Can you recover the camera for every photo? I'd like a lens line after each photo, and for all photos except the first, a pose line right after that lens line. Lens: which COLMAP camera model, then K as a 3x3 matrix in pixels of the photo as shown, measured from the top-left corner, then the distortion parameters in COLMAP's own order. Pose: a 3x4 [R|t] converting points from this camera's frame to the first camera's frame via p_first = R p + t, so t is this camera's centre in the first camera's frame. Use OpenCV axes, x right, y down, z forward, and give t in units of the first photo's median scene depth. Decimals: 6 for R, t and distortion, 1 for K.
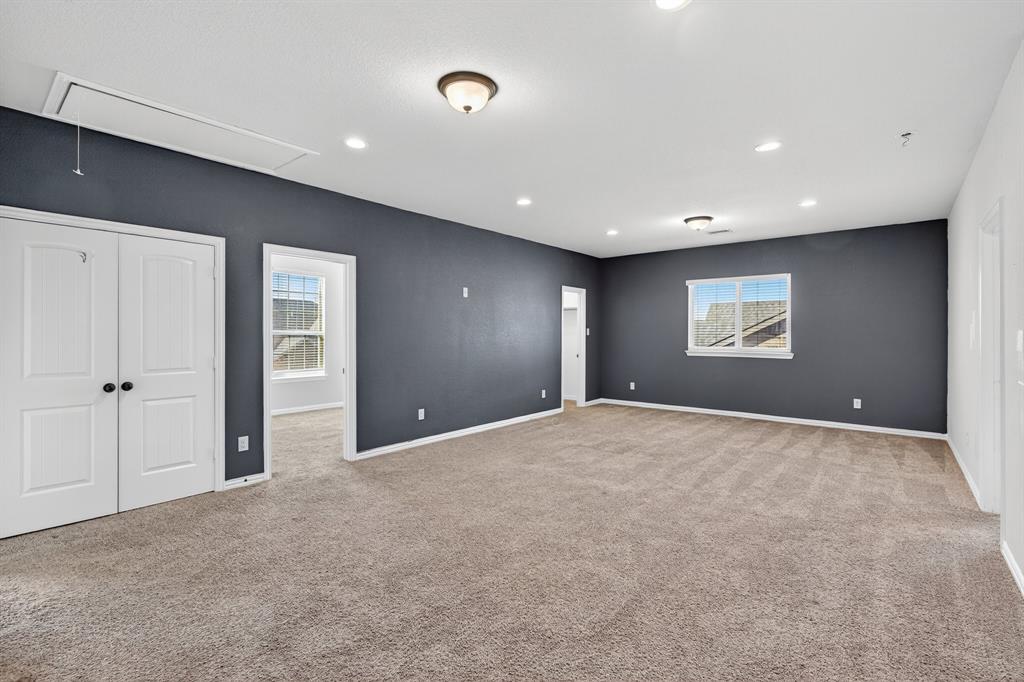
lens RADIAL K [[460.9, 0, 516.4], [0, 460.9, 339.2], [0, 0, 1]] dist [-0.001409, -0.000308]
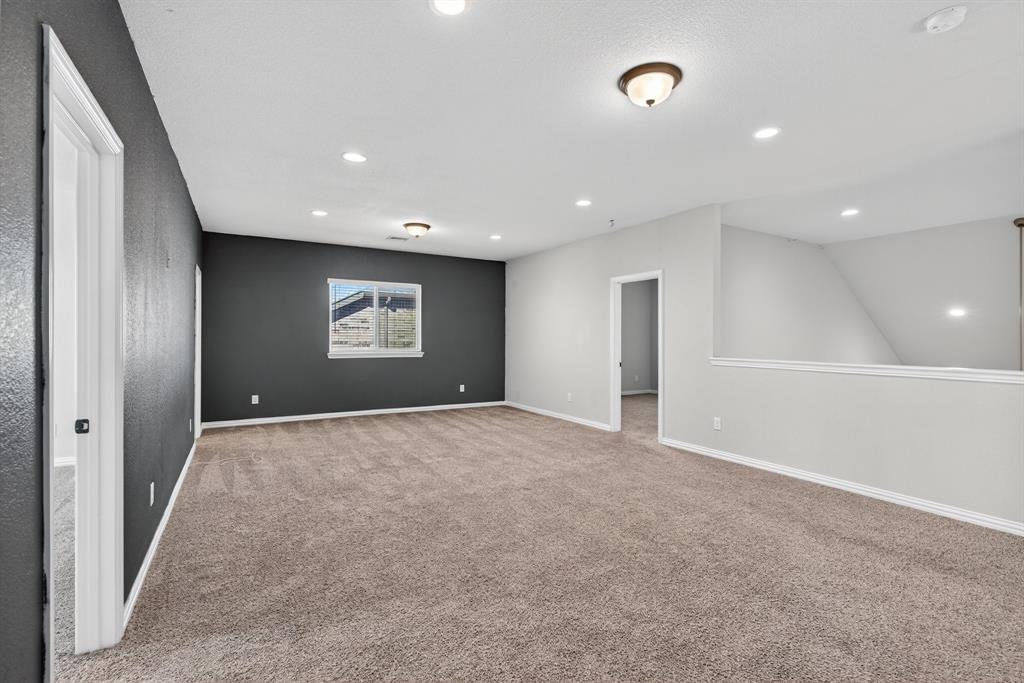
lens RADIAL K [[460.9, 0, 516.4], [0, 460.9, 339.7], [0, 0, 1]] dist [-0.001409, -0.000308]
pose [[0.334465, -0.002836, 0.942404, -0.496876], [0.003508, 0.999992, 0.001764, -0.003374], [-0.942402, 0.002716, 0.334472, 0.421524]]
